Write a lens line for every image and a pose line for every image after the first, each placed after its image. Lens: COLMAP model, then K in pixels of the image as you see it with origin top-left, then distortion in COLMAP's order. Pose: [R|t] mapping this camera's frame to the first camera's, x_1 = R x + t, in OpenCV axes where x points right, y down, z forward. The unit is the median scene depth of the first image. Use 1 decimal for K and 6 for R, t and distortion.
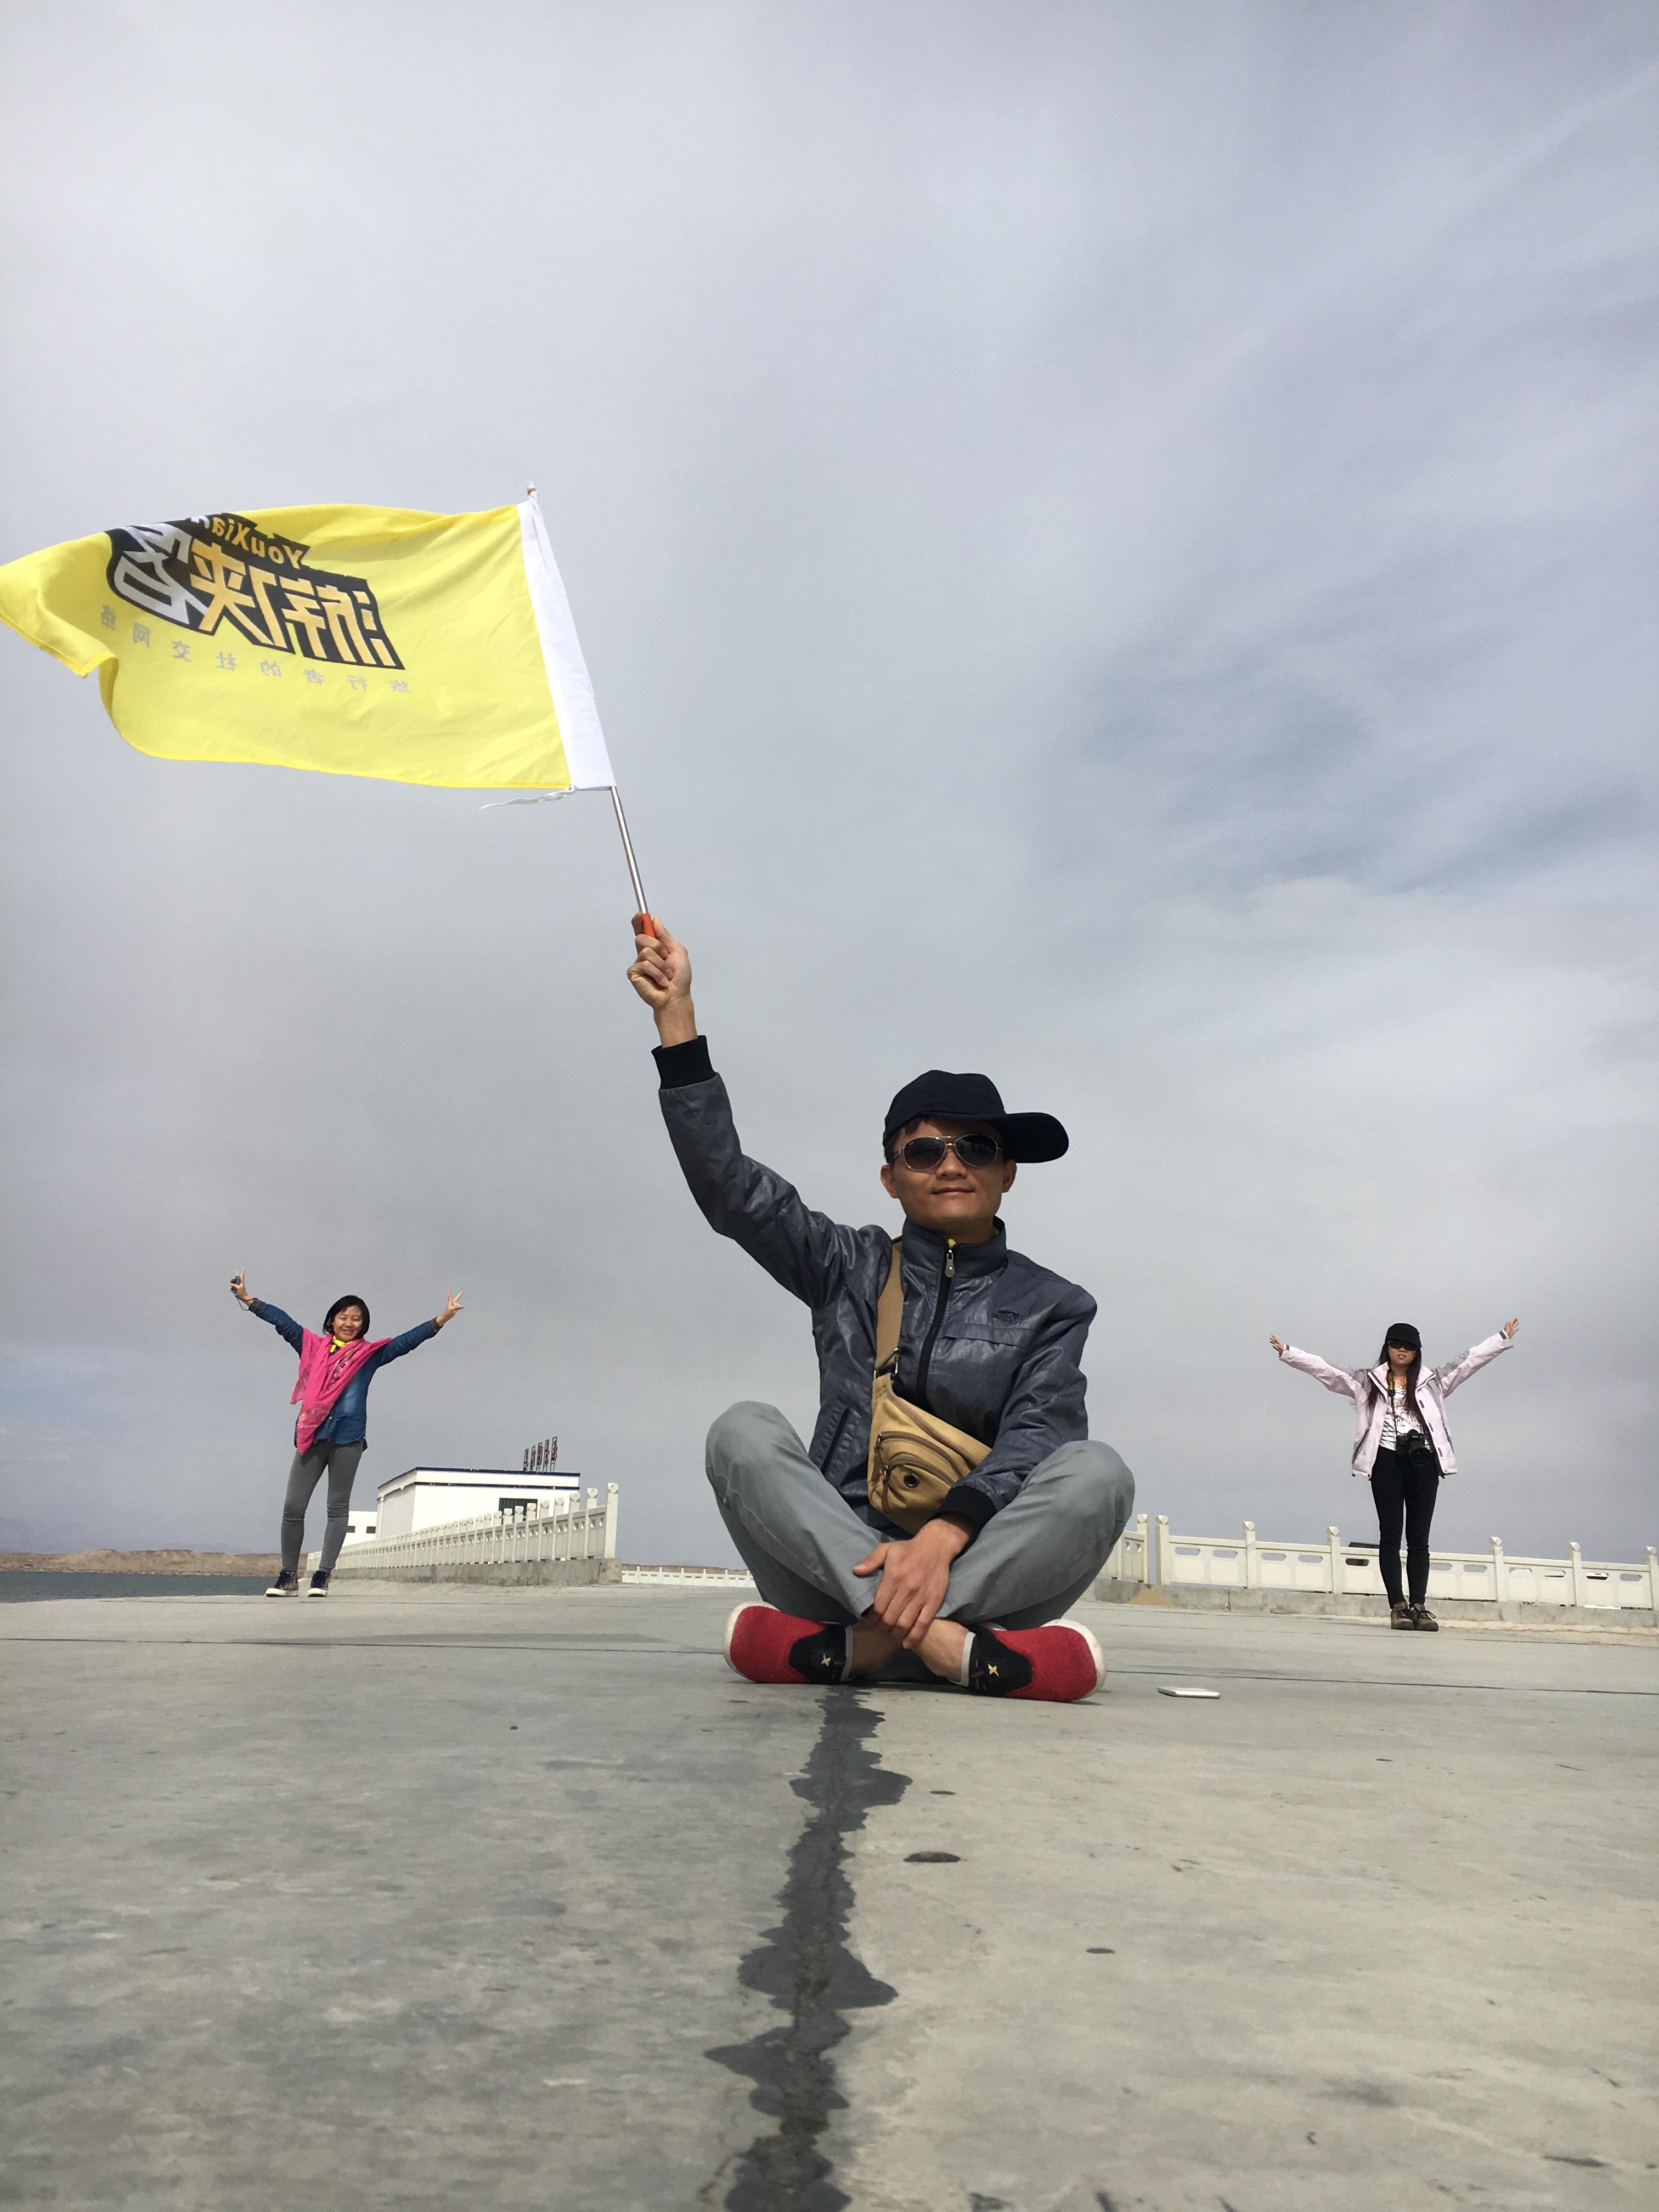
lens RADIAL K [[1872.6, 0, 824.2], [0, 1872.6, 1114.3], [0, 0, 1]] dist [0.095820, -0.134143]
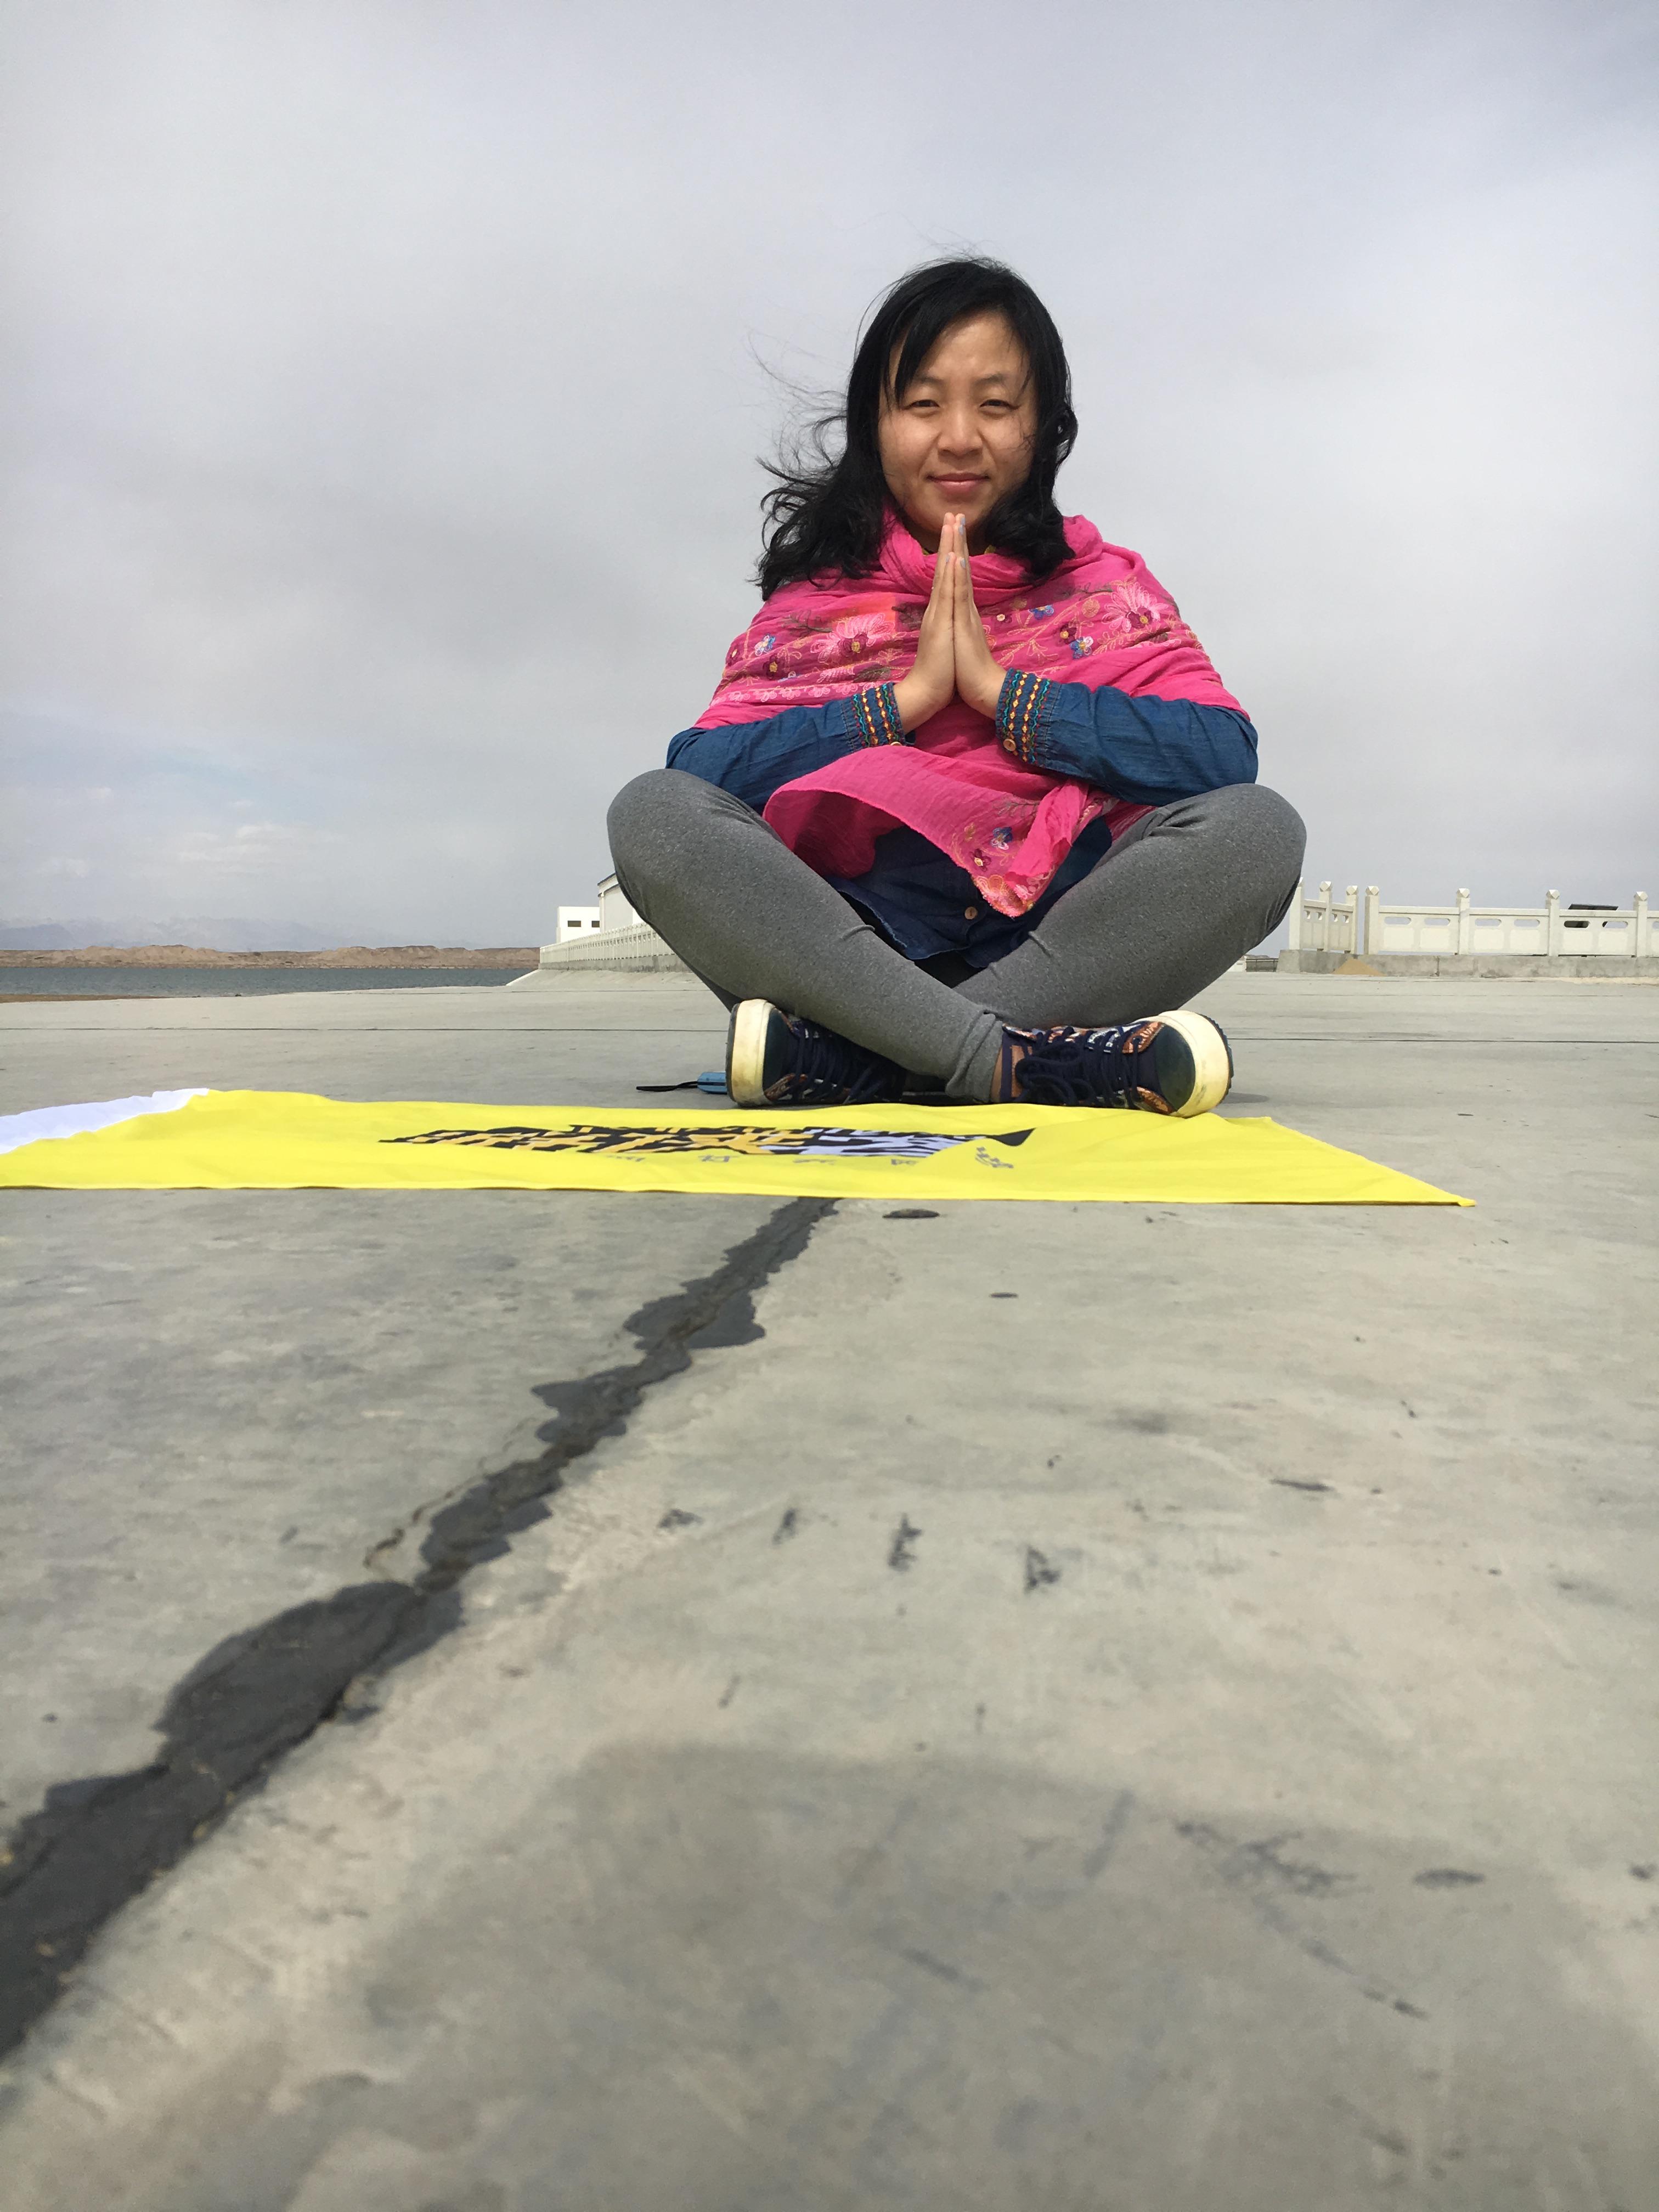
lens RADIAL K [[1872.6, 0, 824.2], [0, 1872.6, 1114.3], [0, 0, 1]] dist [0.095820, -0.134143]
pose [[0.993388, -0.017898, -0.113406, 0.172260], [0.052936, 0.947915, 0.314095, 0.016217], [0.101877, -0.318022, 0.942594, 0.048550]]
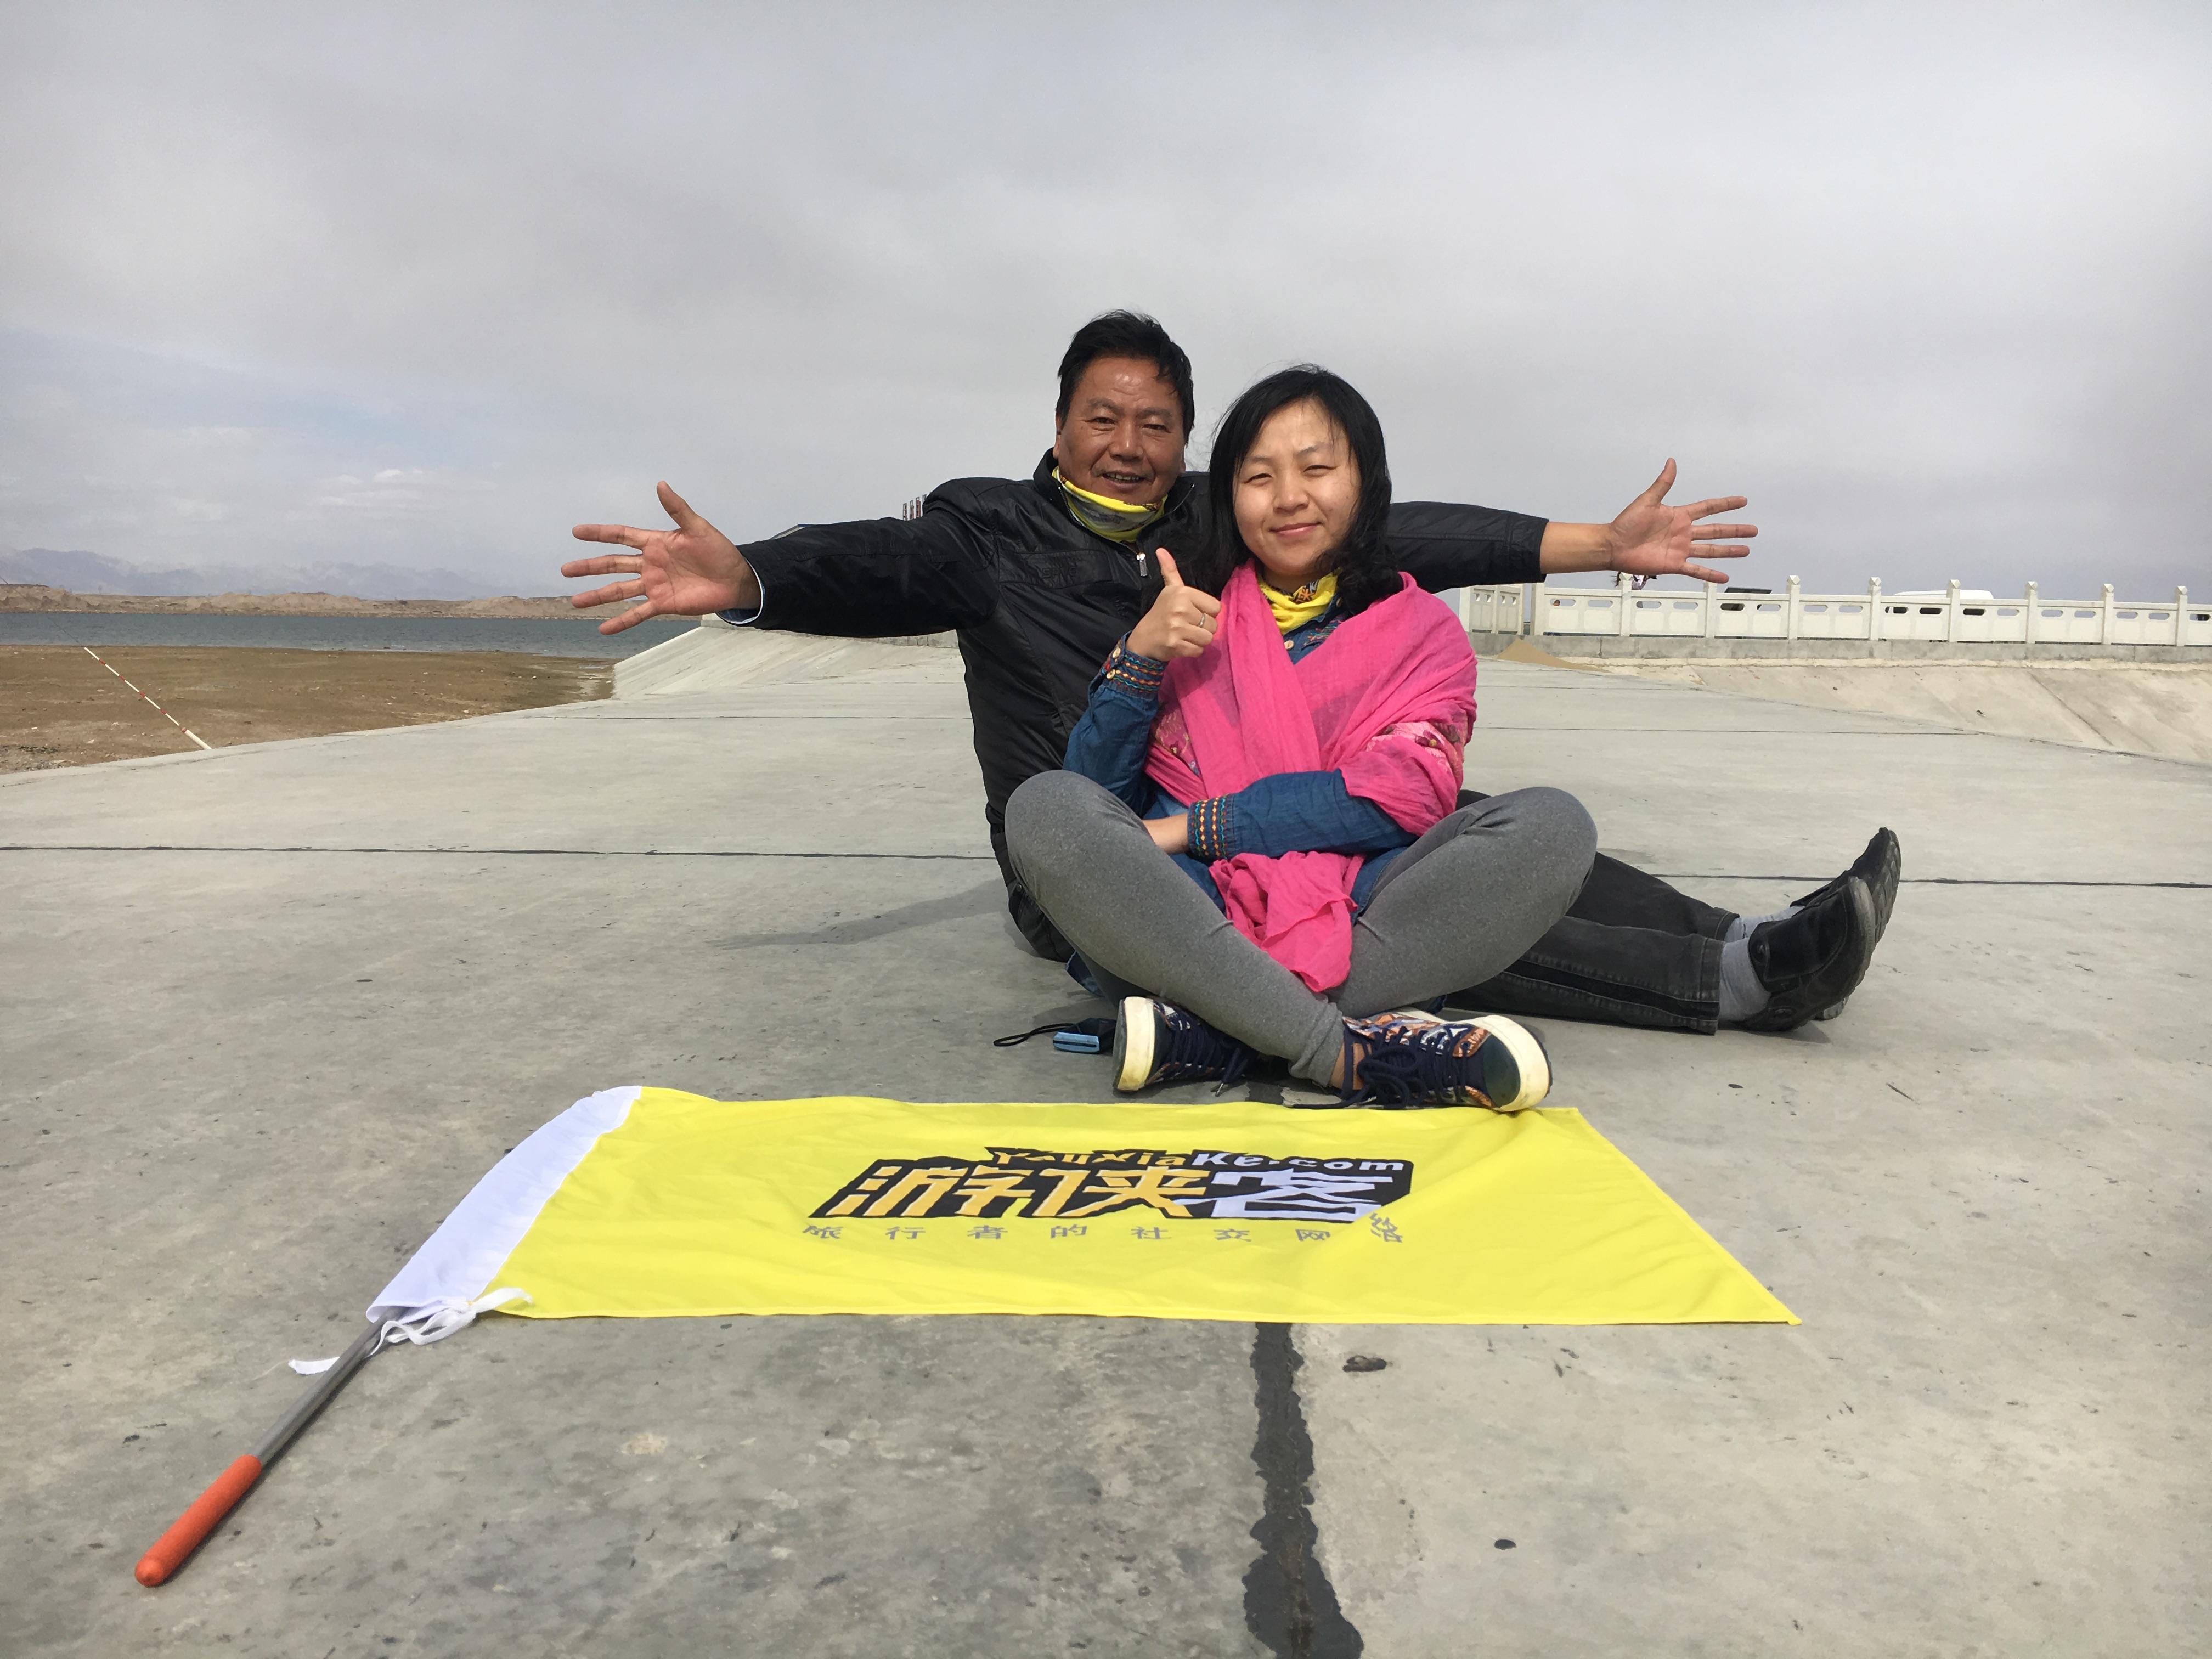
lens RADIAL K [[1876.7, 0, 1111.3], [0, 1876.7, 825.1], [0, 0, 1]] dist [0.098706, -0.133997]
pose [[0.998780, -0.009722, -0.048416, -0.064700], [0.025840, 0.938382, 0.344634, -0.526024], [0.042082, -0.345464, 0.937488, -0.100313]]
